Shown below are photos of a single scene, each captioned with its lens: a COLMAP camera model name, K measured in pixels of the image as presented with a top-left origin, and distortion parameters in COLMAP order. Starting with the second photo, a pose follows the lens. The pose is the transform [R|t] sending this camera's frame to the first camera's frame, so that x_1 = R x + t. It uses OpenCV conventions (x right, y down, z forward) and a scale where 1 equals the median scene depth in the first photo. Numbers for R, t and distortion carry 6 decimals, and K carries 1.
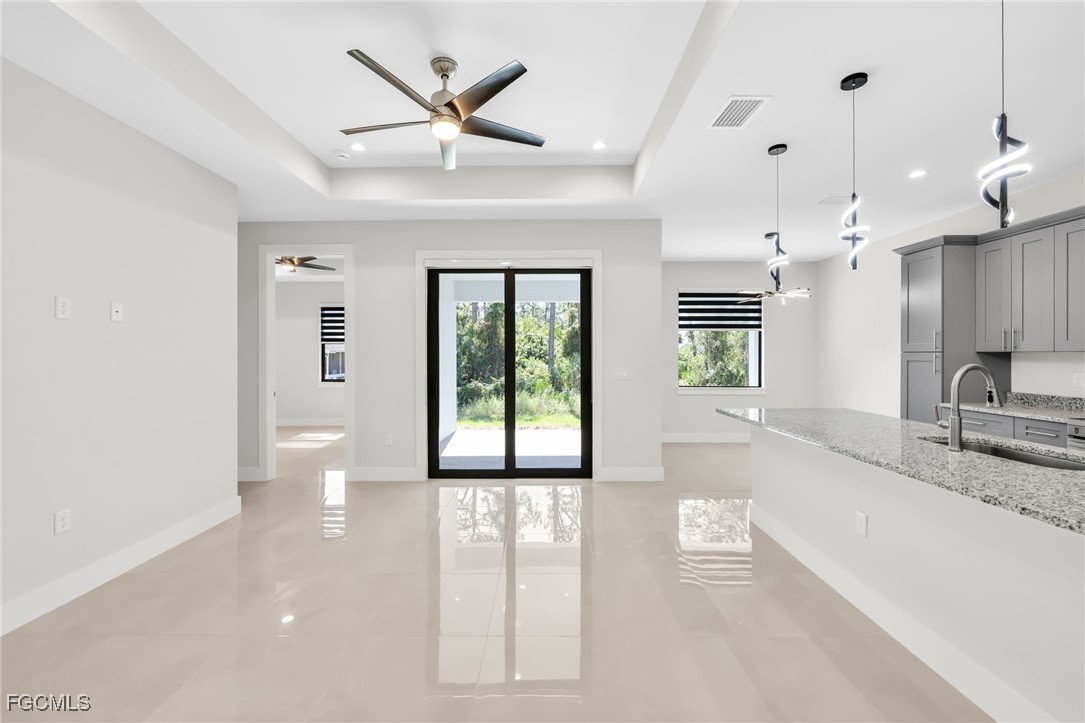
lens RADIAL K [[437.1, 0, 544.9], [0, 437.1, 352.8], [0, 0, 1]] dist [-0.001324, -0.000068]
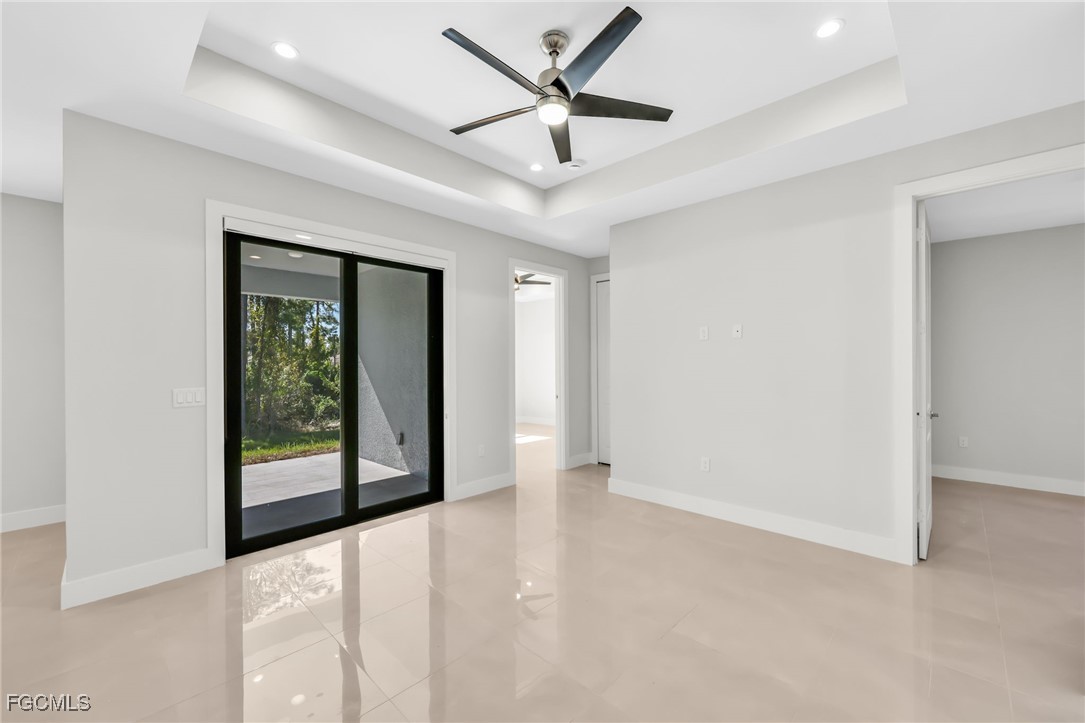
lens RADIAL K [[434.2, 0, 548.0], [0, 434.2, 362.9], [0, 0, 1]] dist [0.001083, 0.000063]
pose [[0.677537, -0.001529, 0.735487, -0.411210], [-0.000048, 0.999998, 0.002123, -0.001333], [-0.735488, -0.001474, 0.677536, 0.222087]]
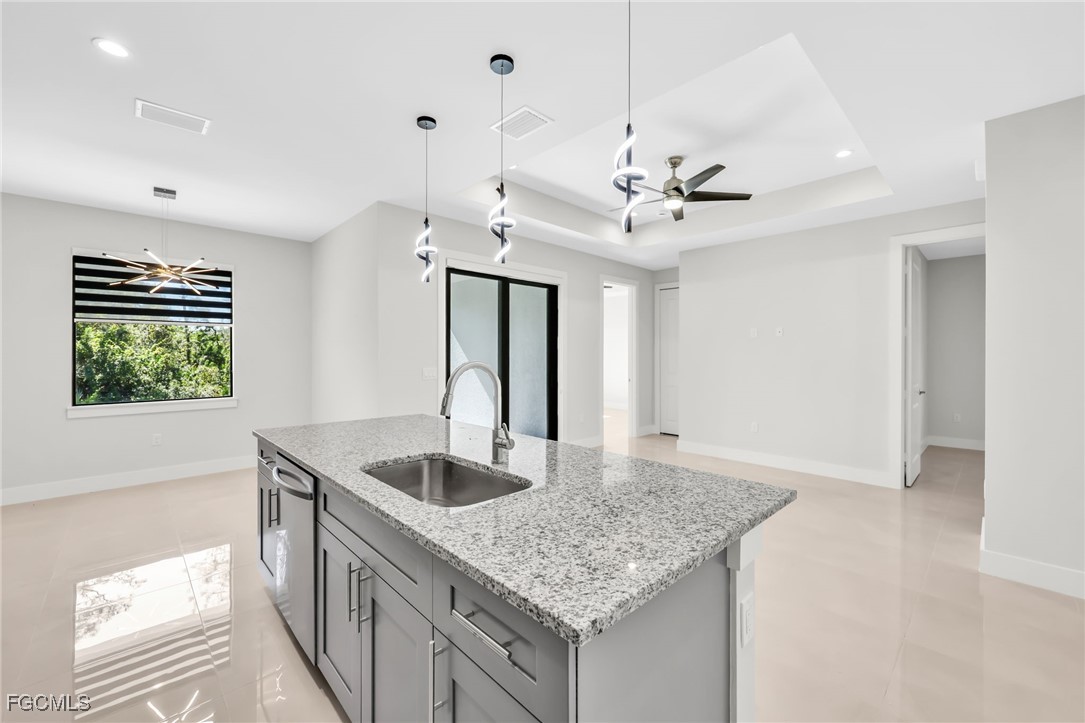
lens RADIAL K [[437.1, 0, 544.9], [0, 437.1, 352.8], [0, 0, 1]] dist [-0.001324, -0.000068]
pose [[0.710468, 0.003219, 0.703722, -0.797914], [-0.005651, 0.999983, 0.001131, -0.001596], [-0.703707, -0.004781, 0.710474, 0.134499]]
